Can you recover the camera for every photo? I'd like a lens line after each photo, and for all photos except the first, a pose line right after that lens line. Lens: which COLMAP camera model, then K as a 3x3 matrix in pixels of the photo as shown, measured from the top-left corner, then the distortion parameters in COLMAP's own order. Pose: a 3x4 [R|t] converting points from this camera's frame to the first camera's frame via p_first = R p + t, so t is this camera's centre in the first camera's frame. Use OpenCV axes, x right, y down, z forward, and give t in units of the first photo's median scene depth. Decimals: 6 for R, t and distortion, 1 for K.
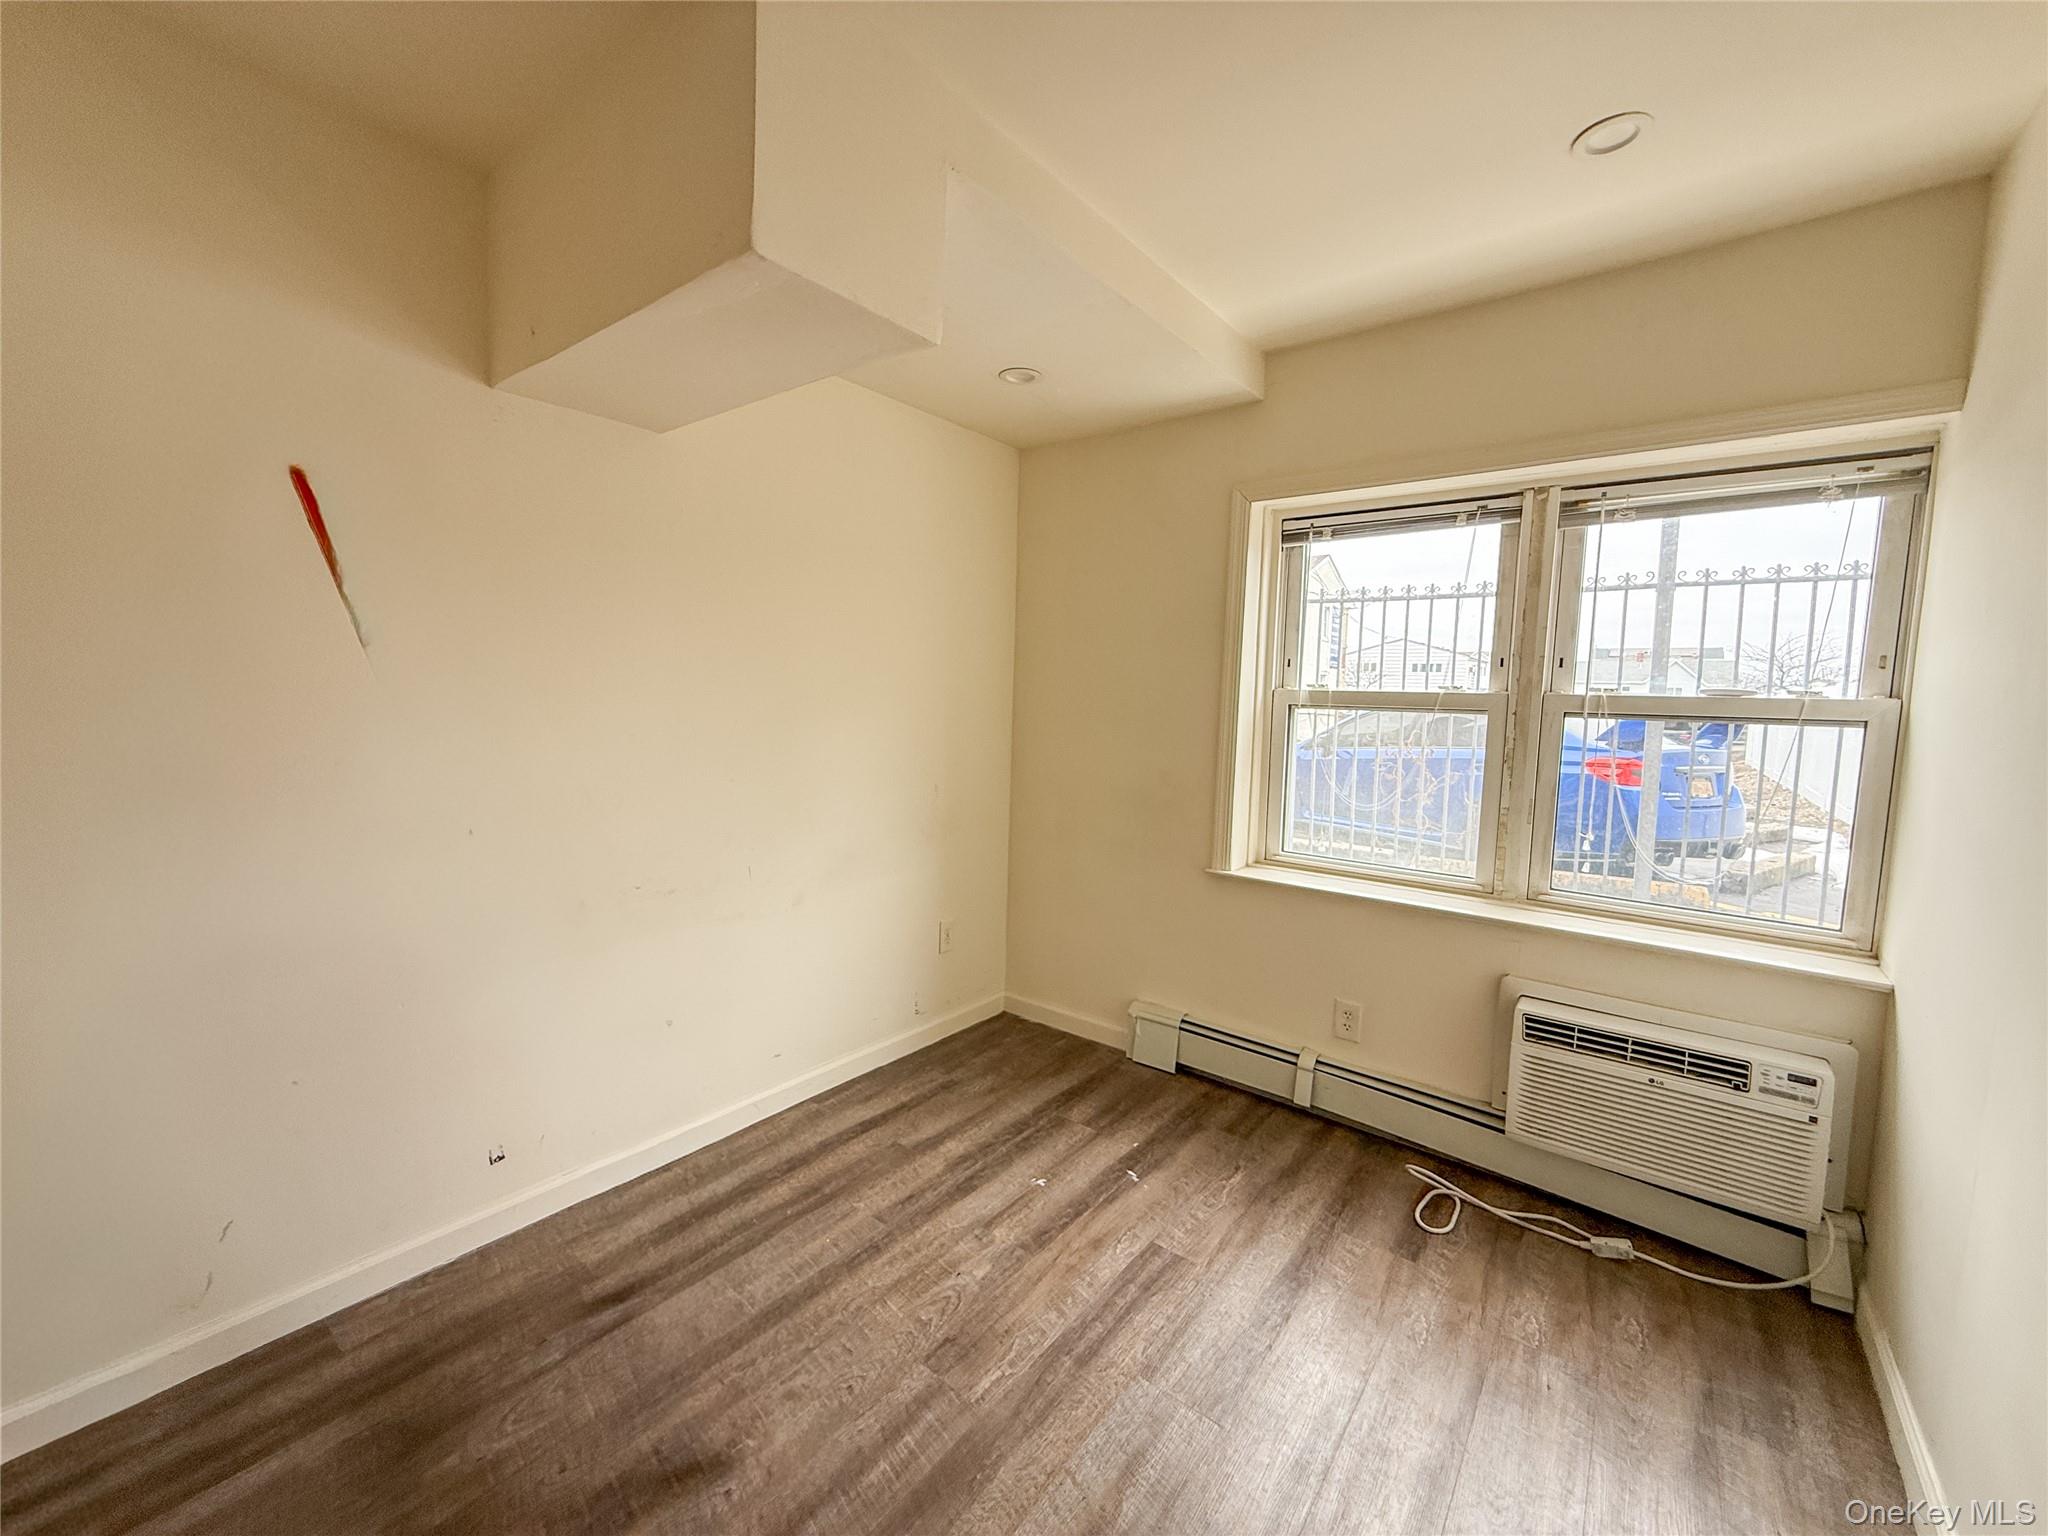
lens RADIAL K [[811.9, 0, 1018.1], [0, 811.9, 764.7], [0, 0, 1]] dist [-0.001443, 0.000442]
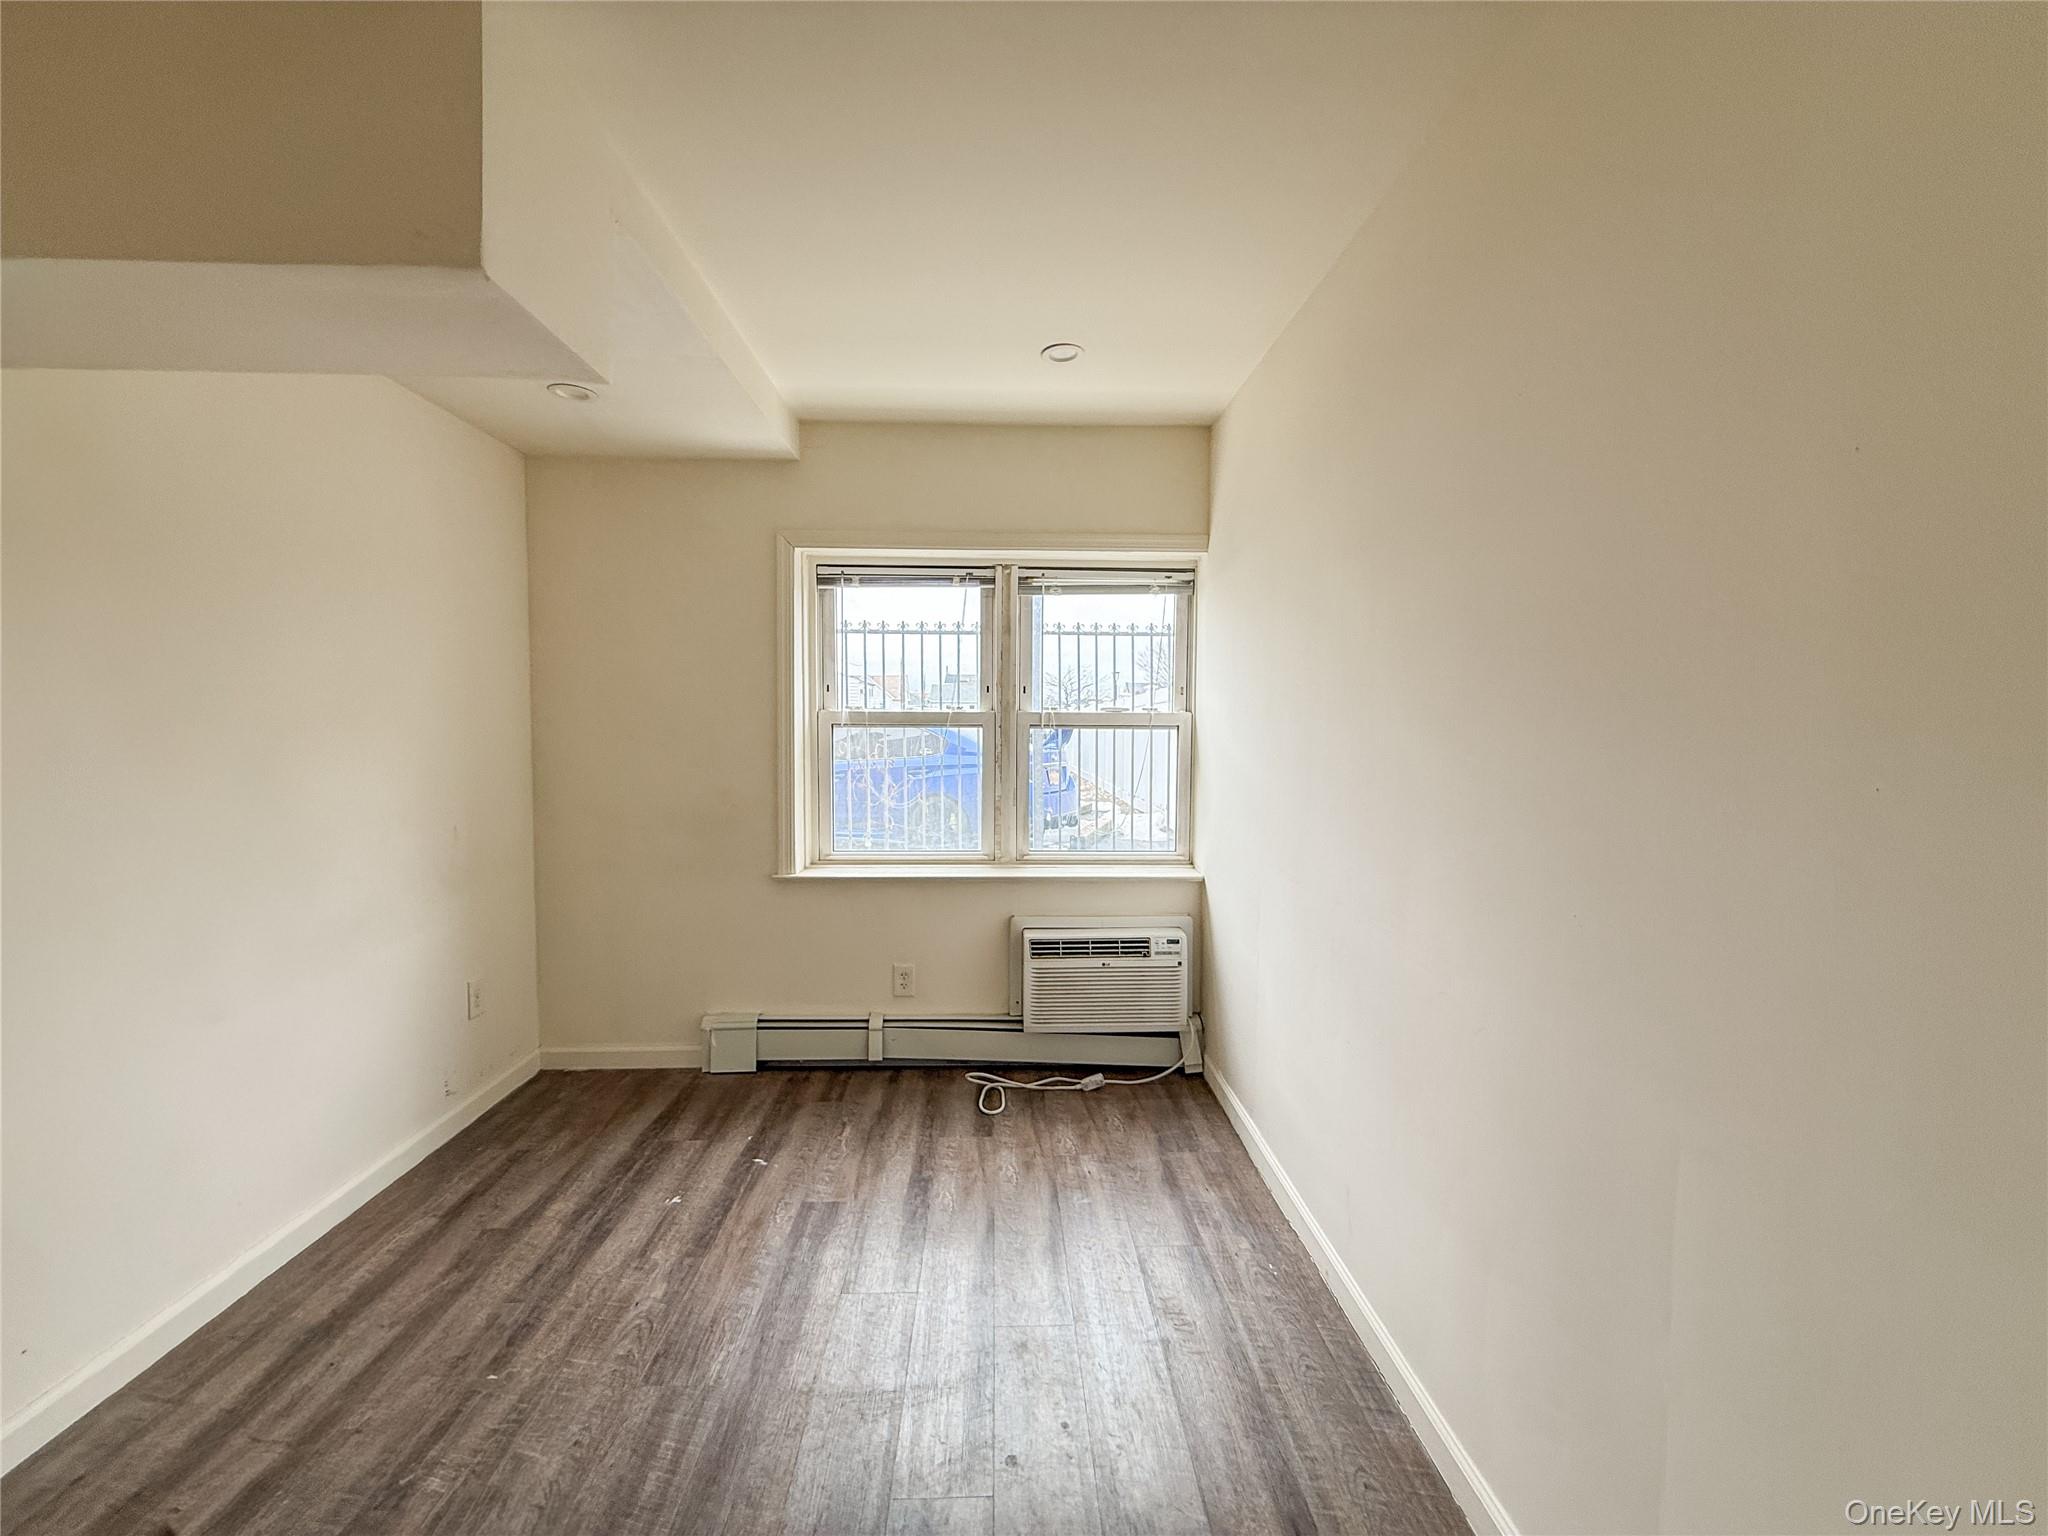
lens RADIAL K [[811.9, 0, 1018.1], [0, 811.9, 764.7], [0, 0, 1]] dist [-0.001443, 0.000442]
pose [[0.765121, -0.054460, 0.641579, -0.256566], [0.070937, 0.997481, 0.000074, 0.003433], [-0.639967, 0.045455, 0.767057, -0.070760]]
